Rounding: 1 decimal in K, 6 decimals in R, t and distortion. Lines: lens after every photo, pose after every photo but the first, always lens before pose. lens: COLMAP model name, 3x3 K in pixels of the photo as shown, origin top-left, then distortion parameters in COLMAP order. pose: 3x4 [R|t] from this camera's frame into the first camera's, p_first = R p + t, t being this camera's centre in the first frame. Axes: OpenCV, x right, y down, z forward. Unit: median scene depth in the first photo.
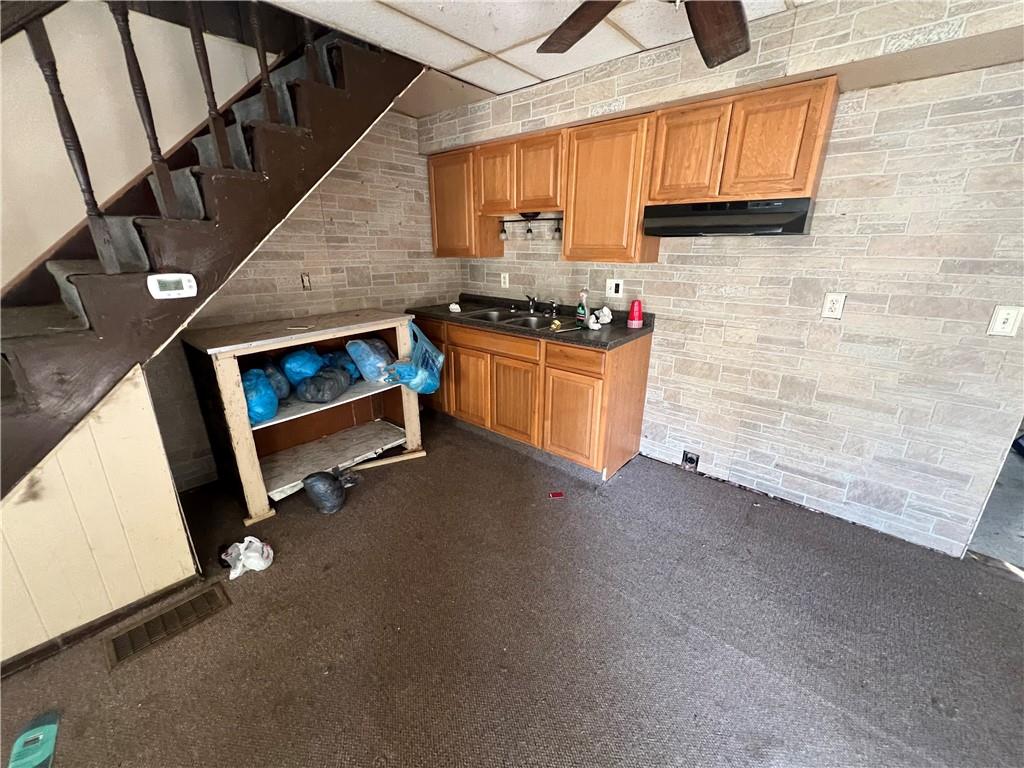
lens RADIAL K [[410.1, 0, 512.9], [0, 410.1, 383.3], [0, 0, 1]] dist [-0.003487, -0.000191]
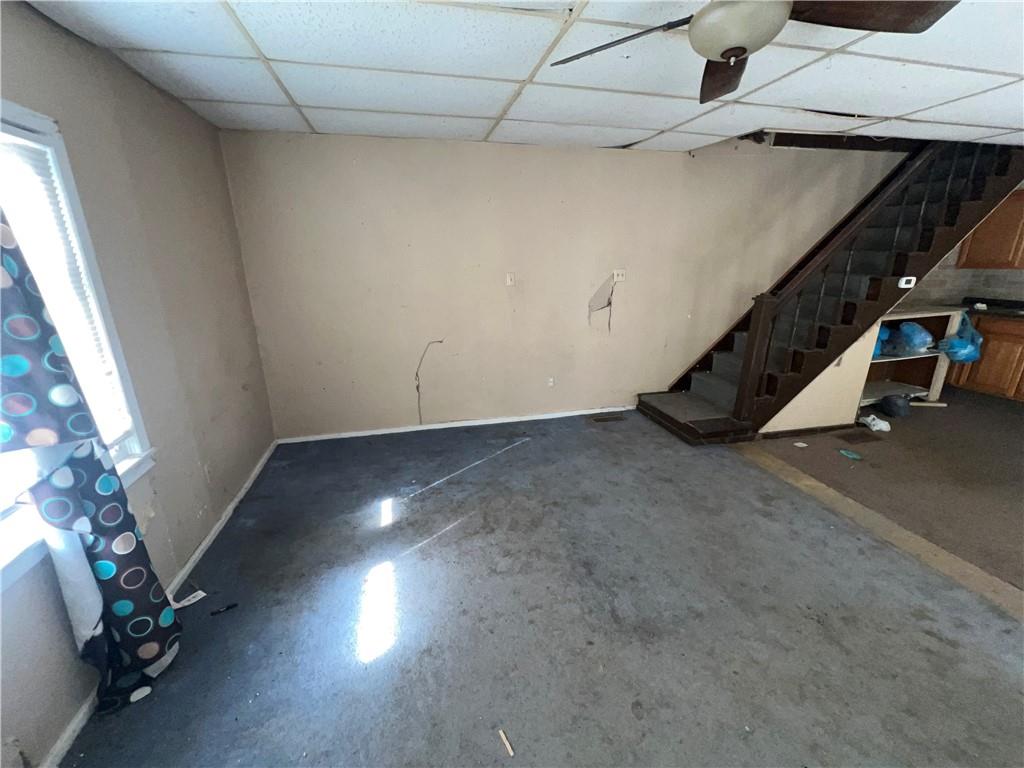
lens RADIAL K [[410.1, 0, 510.2], [0, 410.1, 386.8], [0, 0, 1]] dist [-0.003487, -0.000191]
pose [[0.814693, 0.161836, -0.556852, -0.713244], [-0.170162, 0.984713, 0.037231, 0.335489], [0.554364, 0.064423, 0.829777, -1.104372]]
